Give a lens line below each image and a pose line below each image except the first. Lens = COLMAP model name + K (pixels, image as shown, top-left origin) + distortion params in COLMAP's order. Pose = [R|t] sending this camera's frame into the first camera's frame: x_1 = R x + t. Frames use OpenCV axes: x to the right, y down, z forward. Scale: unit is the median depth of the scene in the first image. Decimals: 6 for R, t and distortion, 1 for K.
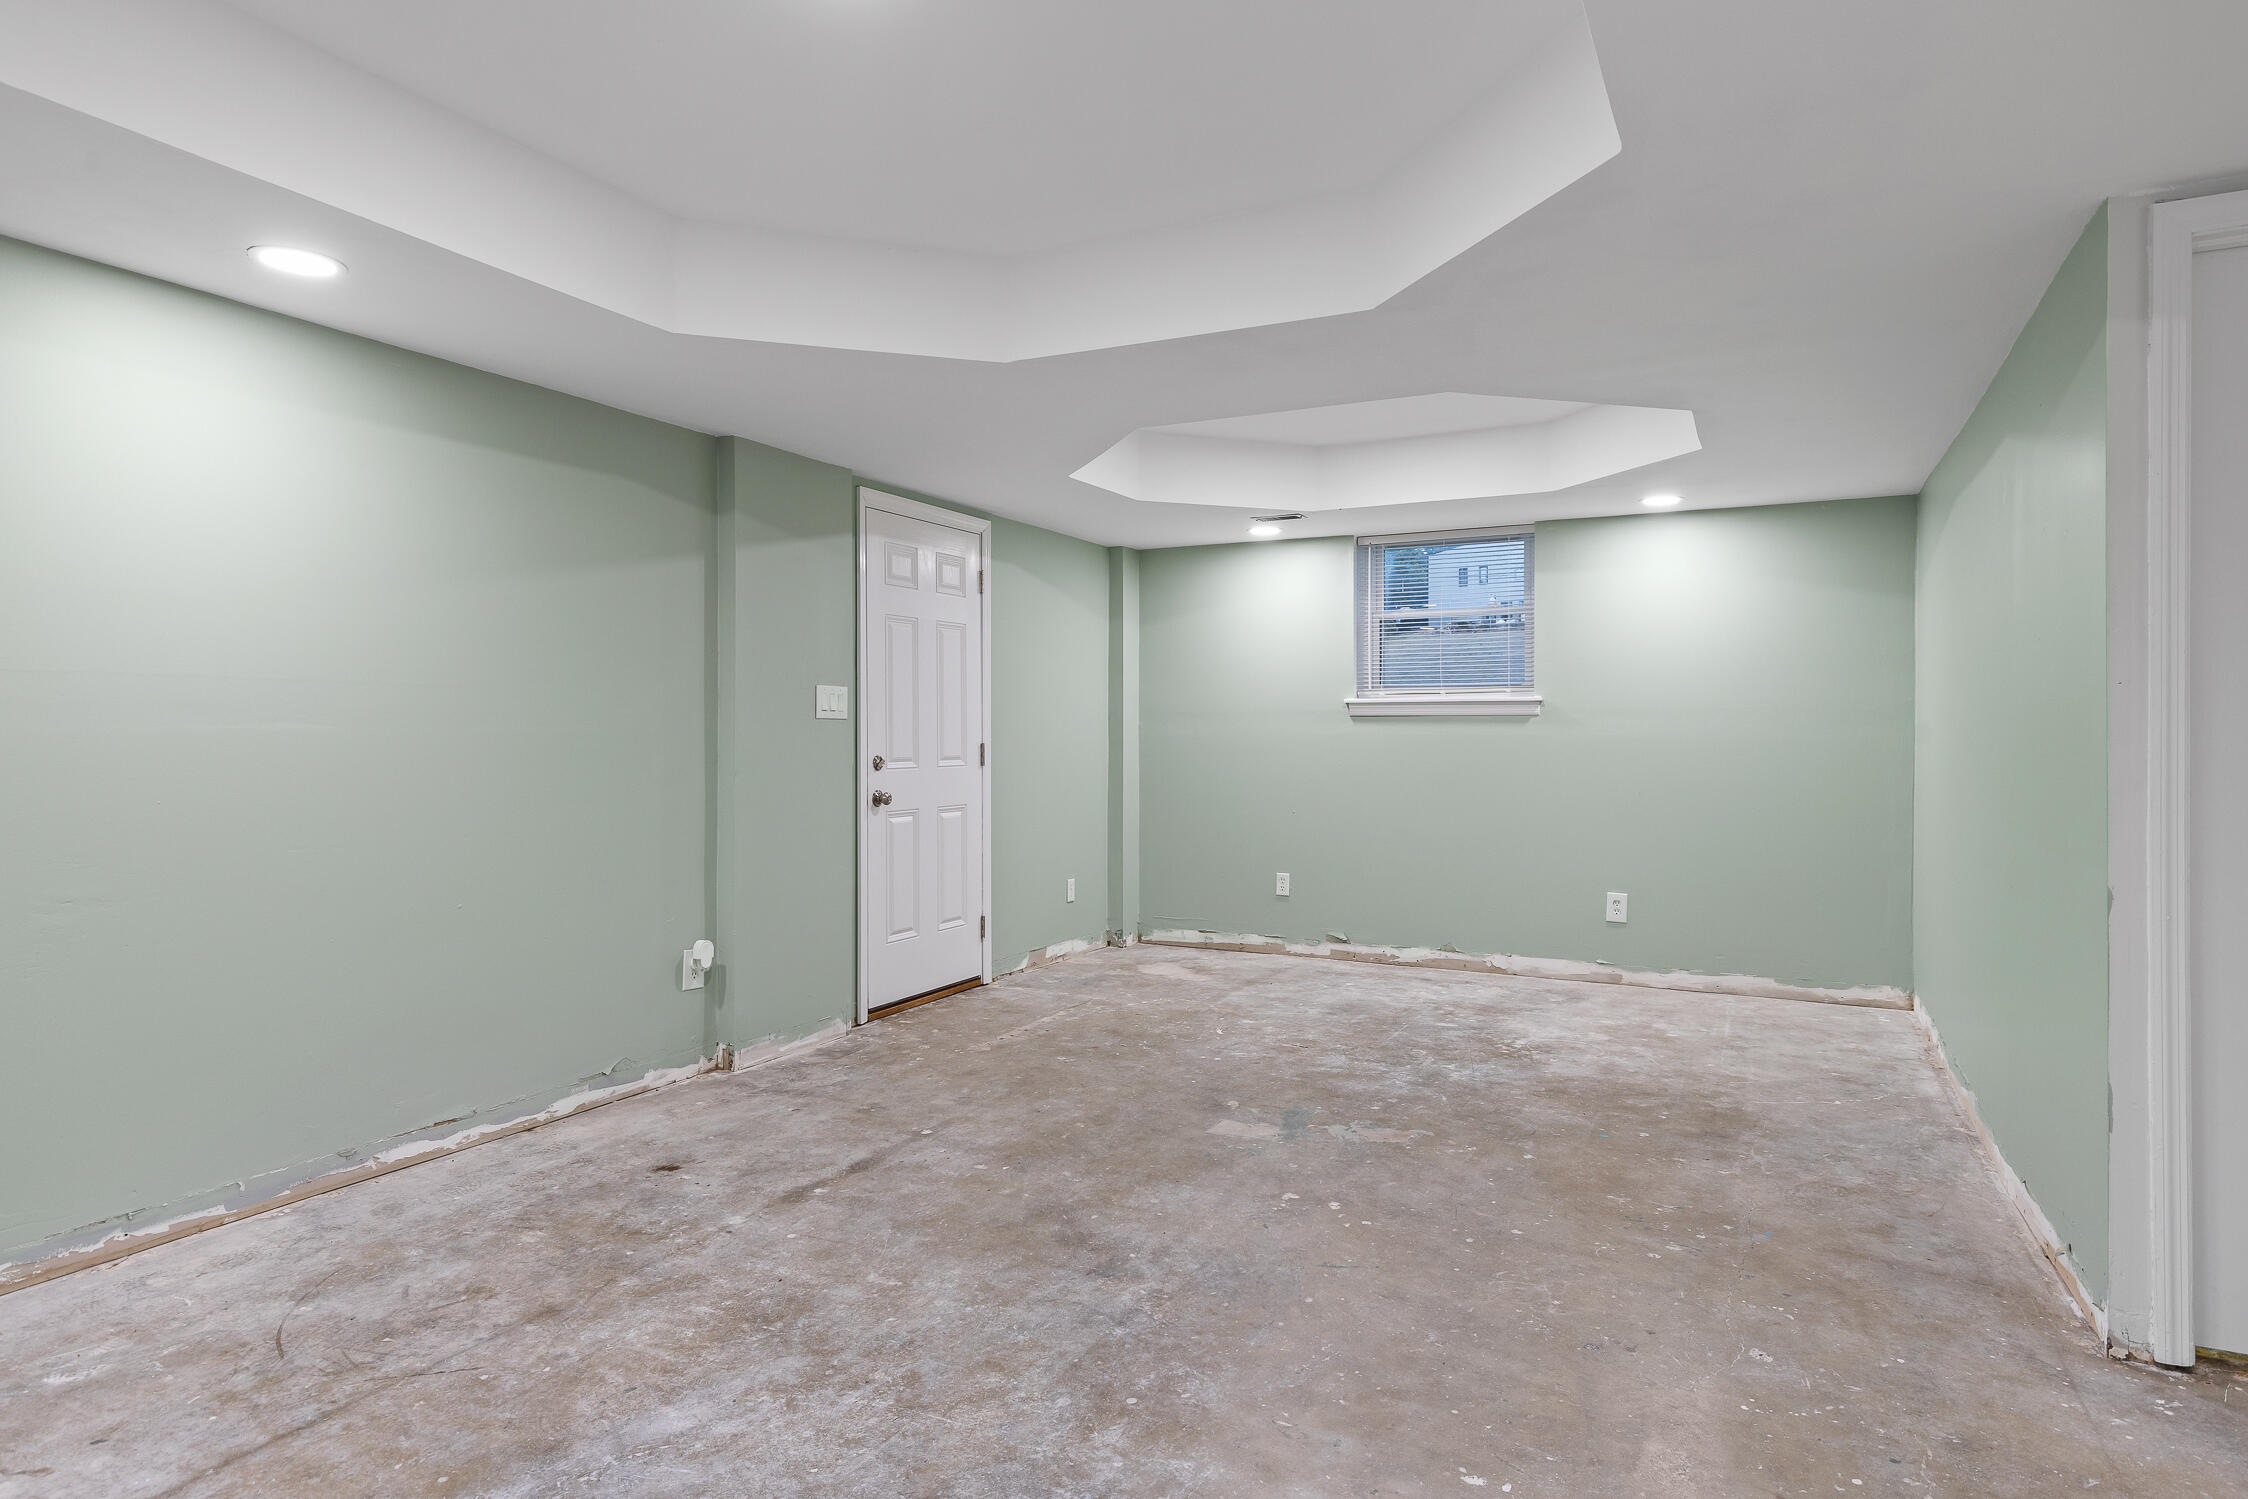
lens RADIAL K [[1286.3, 0, 1124.0], [0, 1286.3, 749.5], [0, 0, 1]] dist [0.000622, -0.000107]
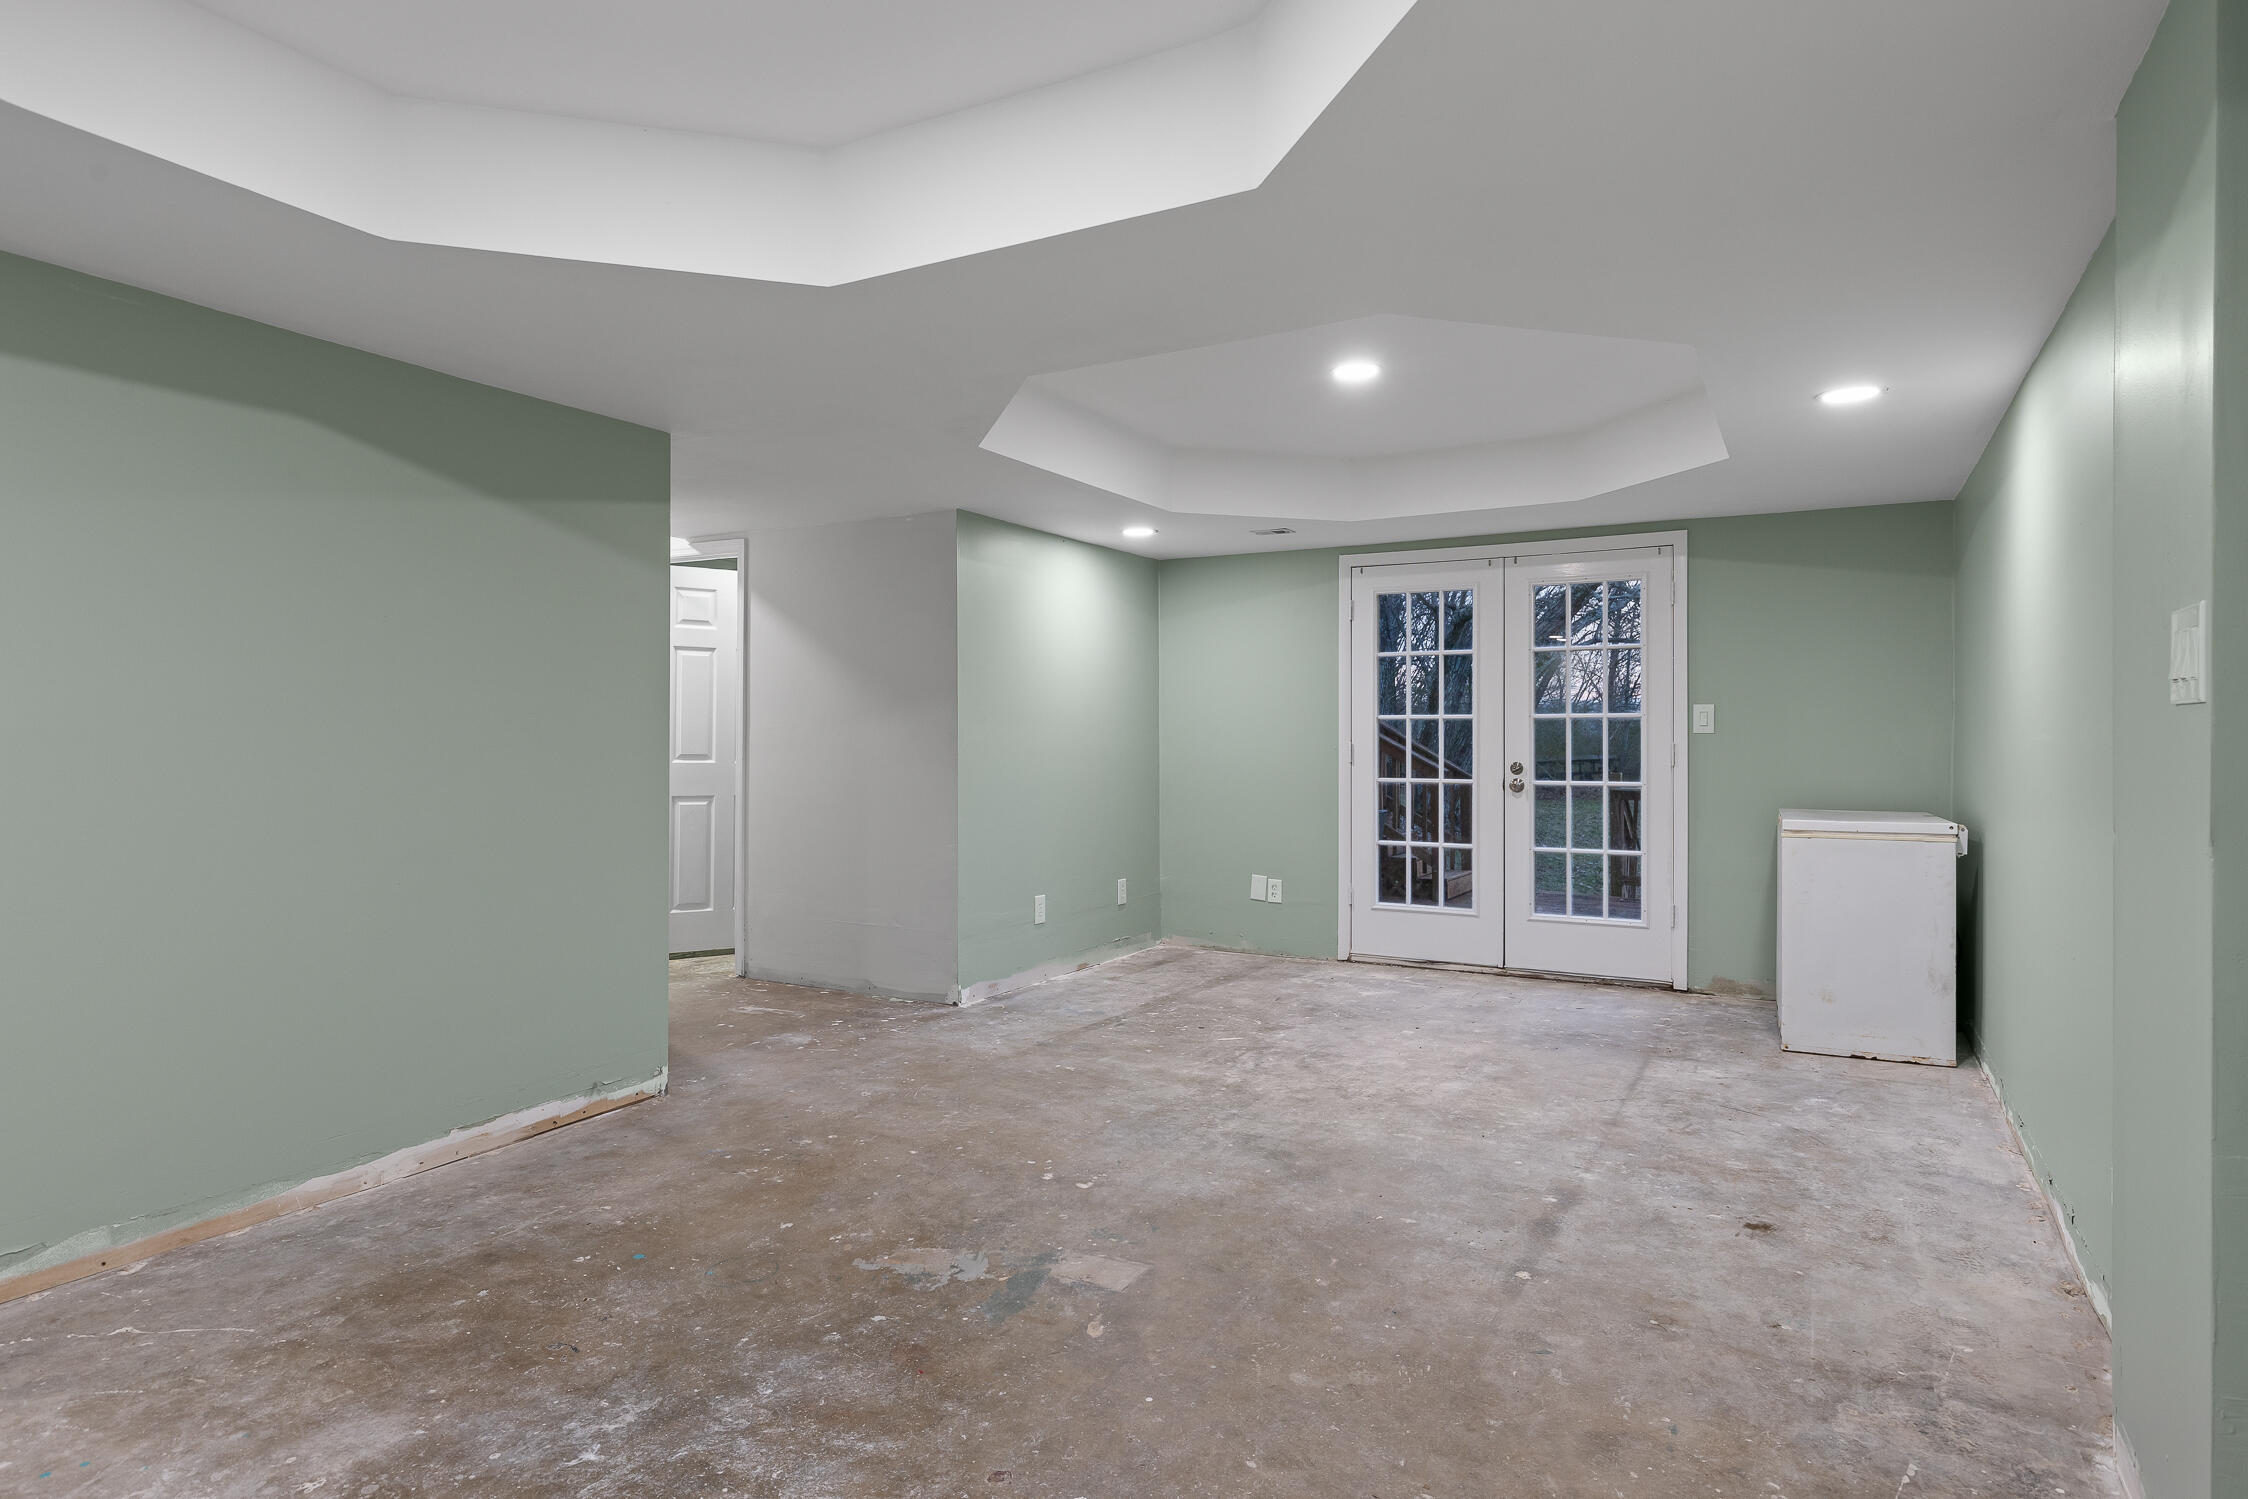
lens RADIAL K [[1286.3, 0, 1124.0], [0, 1286.3, 749.5], [0, 0, 1]] dist [0.000622, -0.000107]
pose [[-0.999421, -0.004104, 0.033786, 0.062721], [-0.003431, 0.999795, 0.019965, -0.025495], [-0.033861, 0.019838, -0.999230, 2.003686]]
